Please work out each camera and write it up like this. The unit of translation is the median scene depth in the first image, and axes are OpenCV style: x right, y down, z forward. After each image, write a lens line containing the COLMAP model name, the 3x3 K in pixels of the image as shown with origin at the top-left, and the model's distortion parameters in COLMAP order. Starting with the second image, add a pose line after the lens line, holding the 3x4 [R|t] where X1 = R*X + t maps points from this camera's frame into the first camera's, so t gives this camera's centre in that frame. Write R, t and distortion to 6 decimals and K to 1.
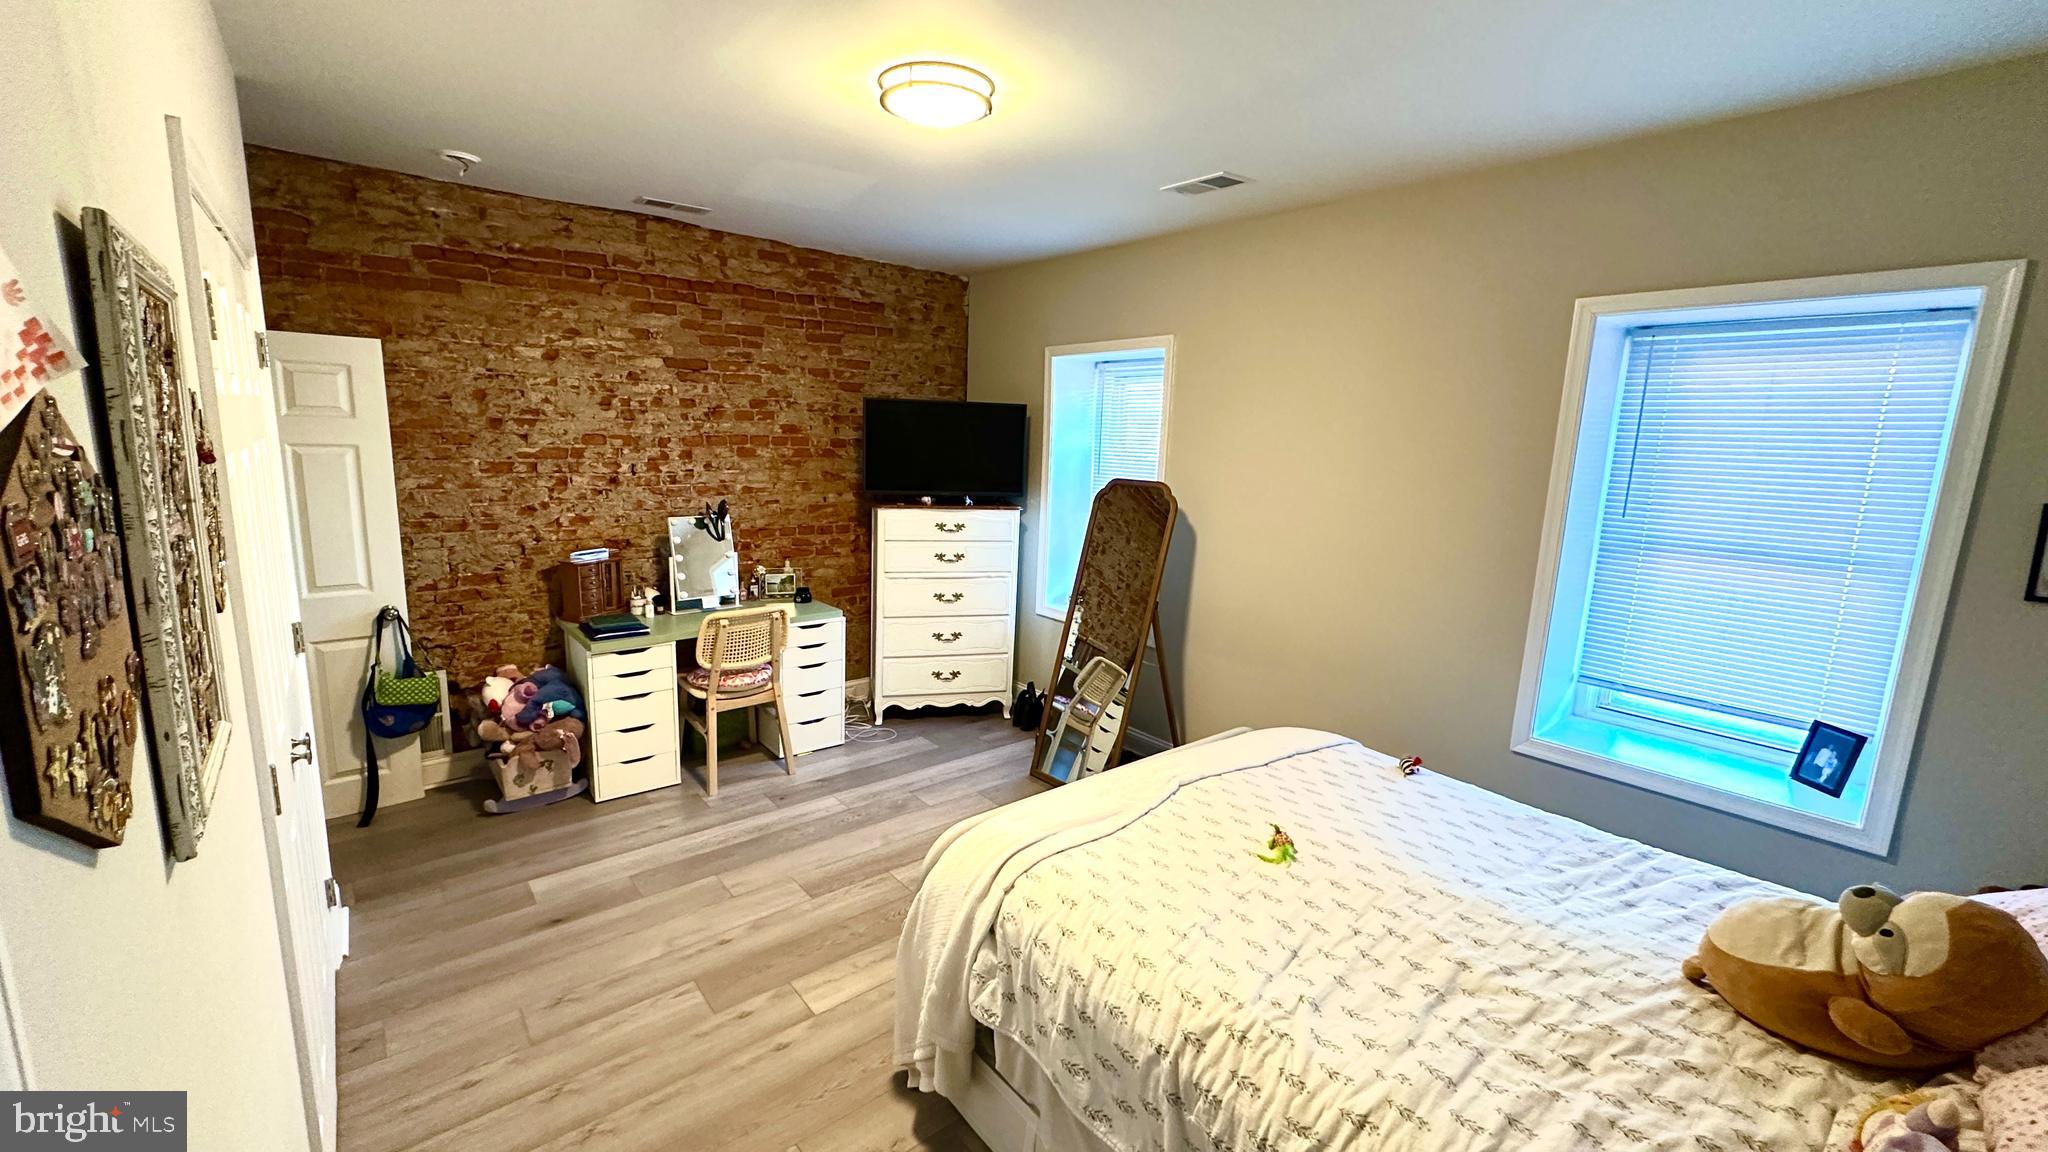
lens RADIAL K [[814.4, 0, 1017.5], [0, 814.4, 575.9], [0, 0, 1]] dist [0.000056, -0.000172]
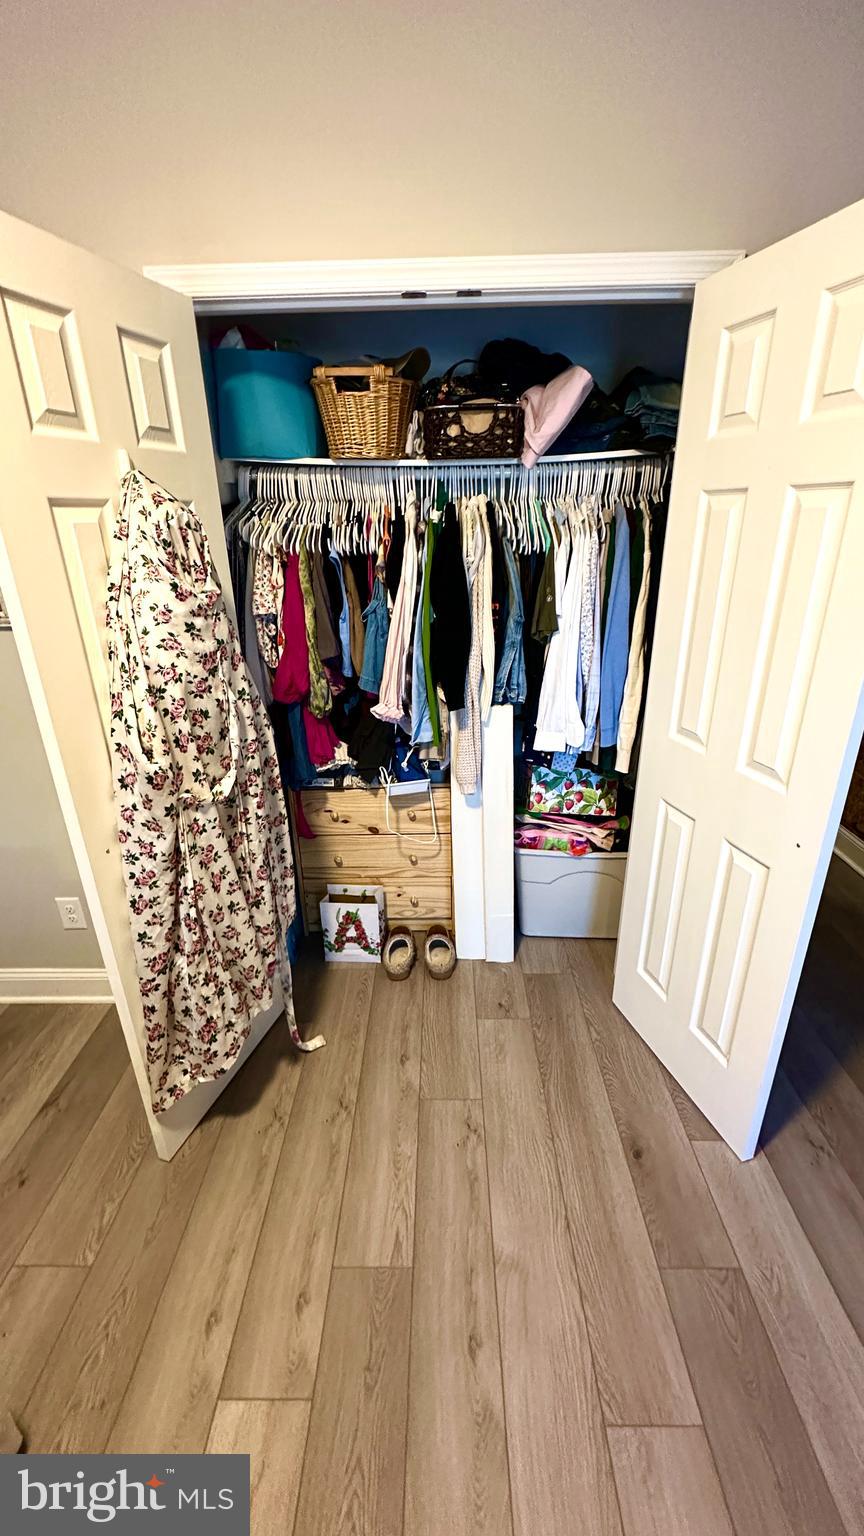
lens RADIAL K [[610.8, 0, 435.3], [0, 610.8, 766.8], [0, 0, 1]] dist [0.000056, -0.000172]
pose [[-0.640272, 0.266495, -0.720439, -0.113854], [-0.145213, 0.878987, 0.454198, -0.132639], [0.754298, 0.395427, -0.524092, 0.962307]]
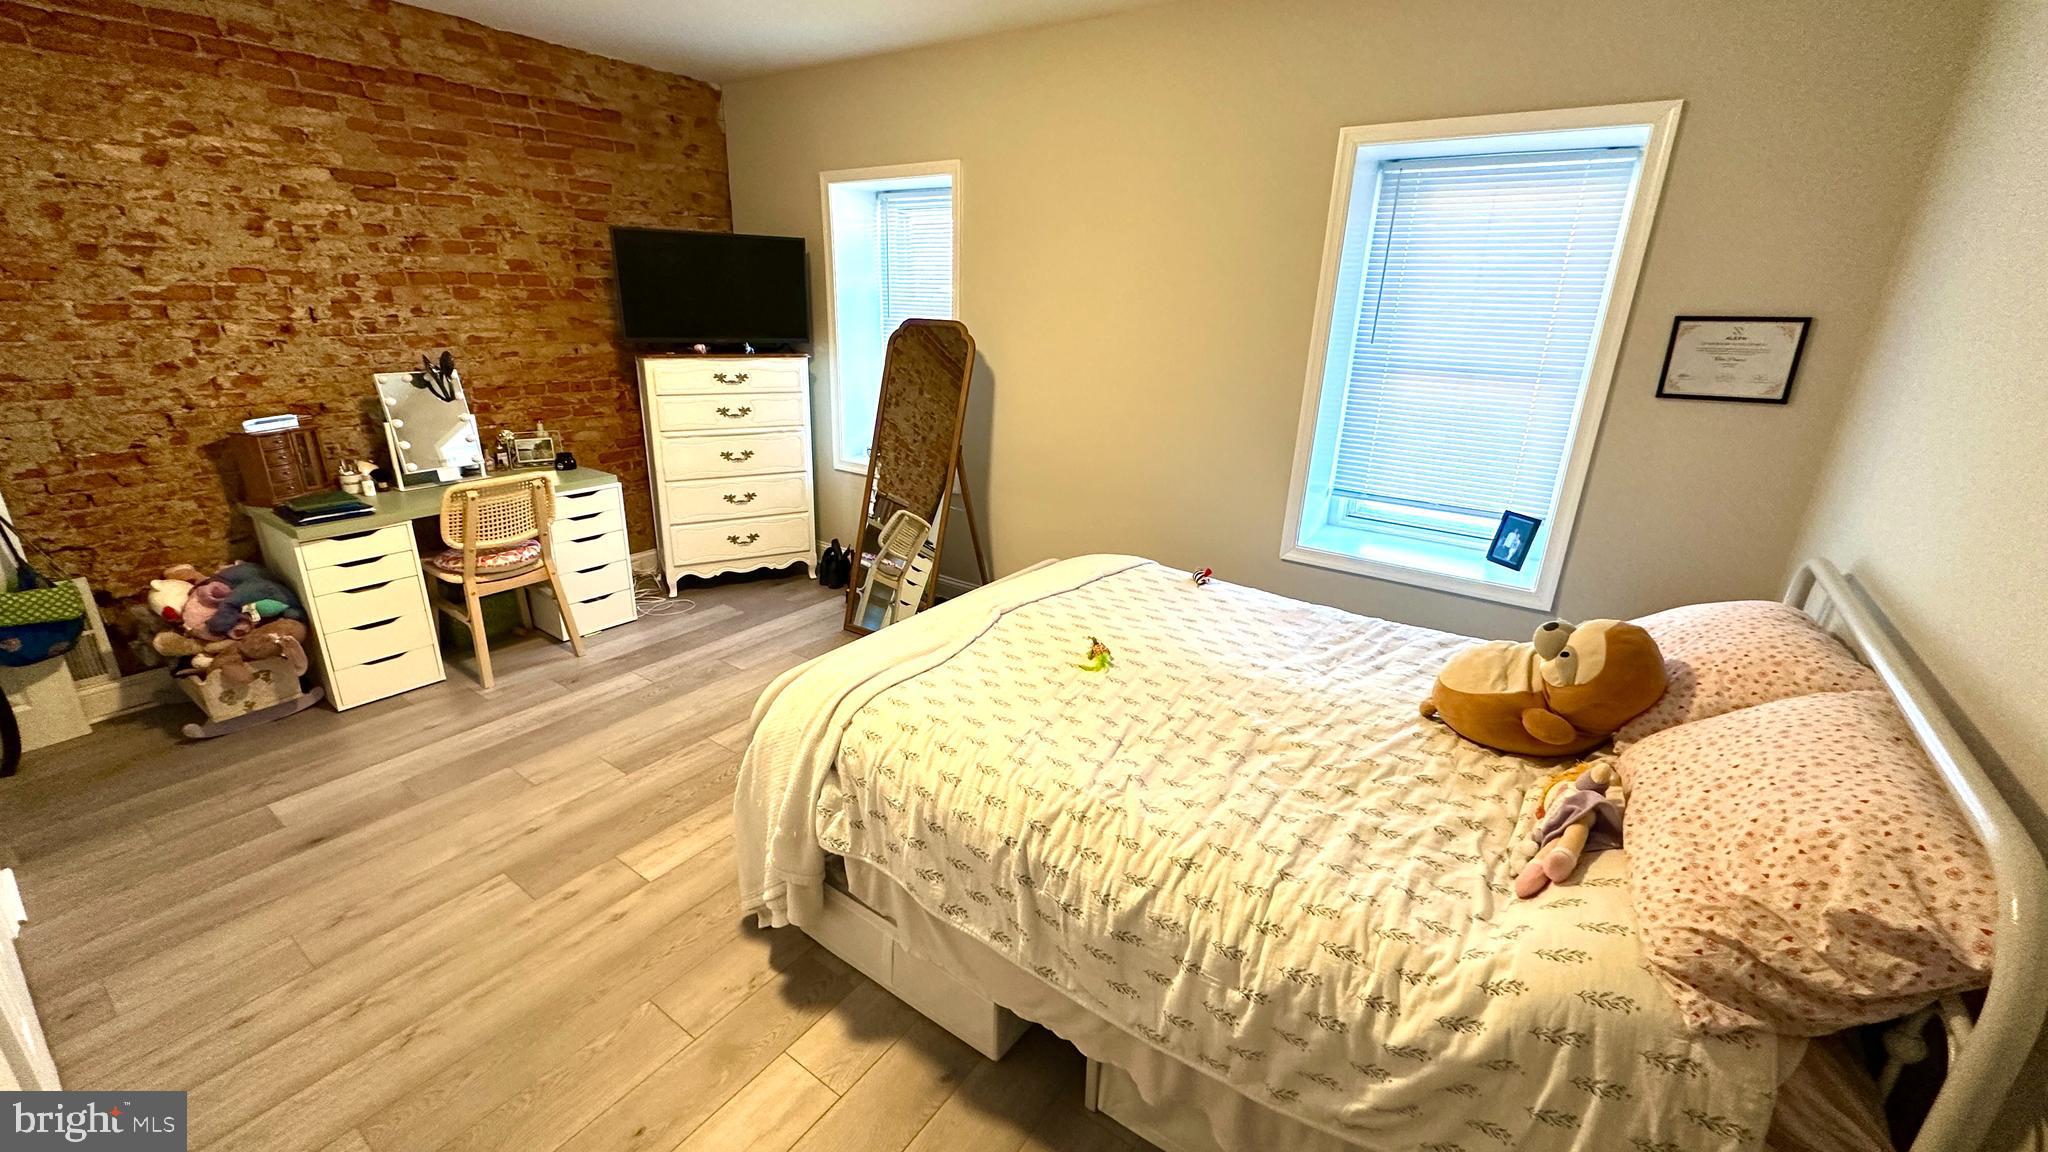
lens RADIAL K [[814.4, 0, 1018.8], [0, 814.4, 576.1], [0, 0, 1]] dist [0.000056, -0.000172]
pose [[0.965591, -0.089113, 0.244320, -0.022165], [0.046964, 0.983765, 0.173205, 0.025488], [-0.255788, -0.155771, 0.954100, 0.011900]]
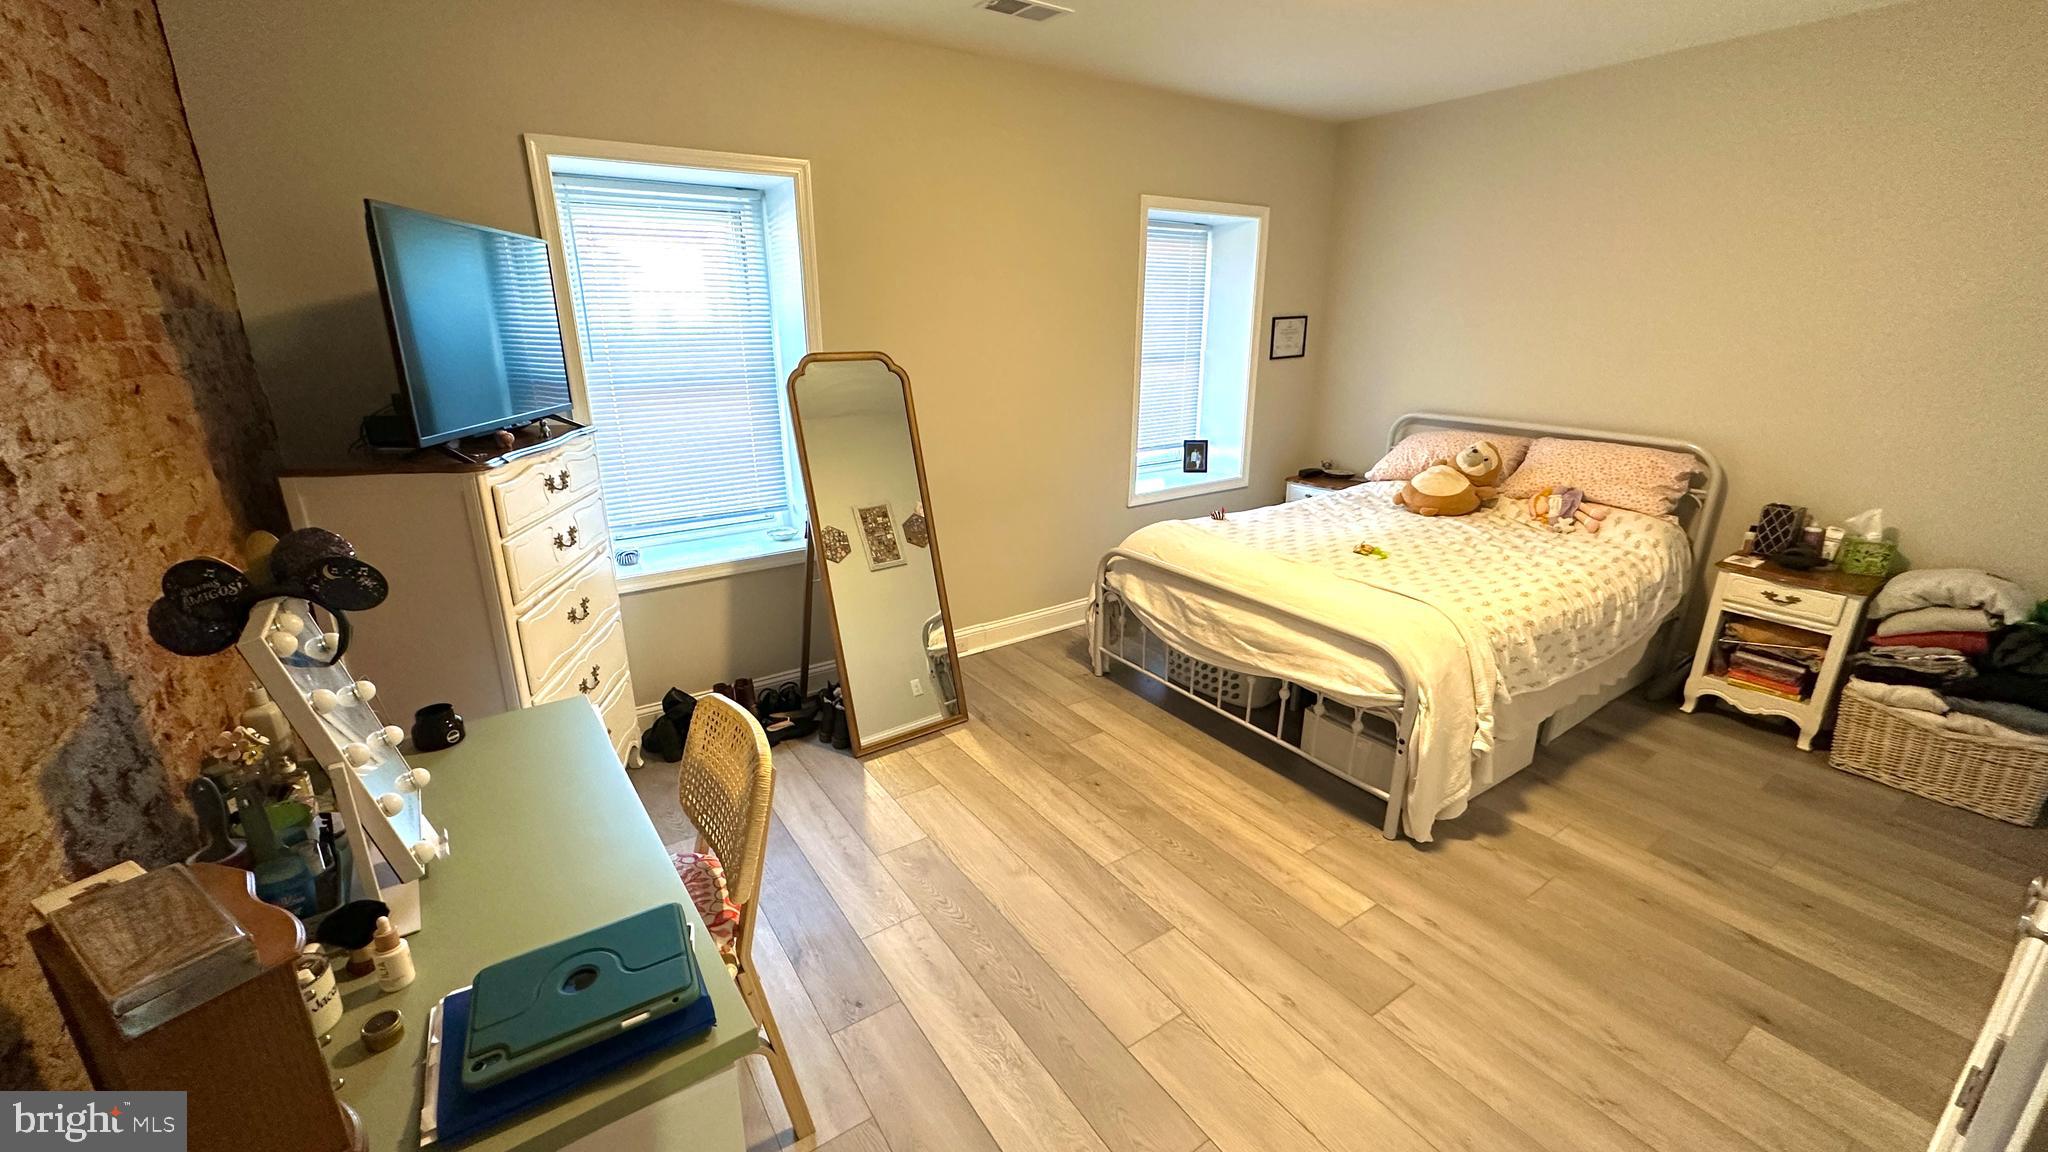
lens RADIAL K [[814.4, 0, 1012.2], [0, 814.4, 590.9], [0, 0, 1]] dist [0.000056, -0.000172]
pose [[0.093952, -0.343620, 0.934397, -0.868607], [0.182616, 0.928573, 0.323116, -0.166823], [-0.978685, 0.140279, 0.149992, 0.994520]]
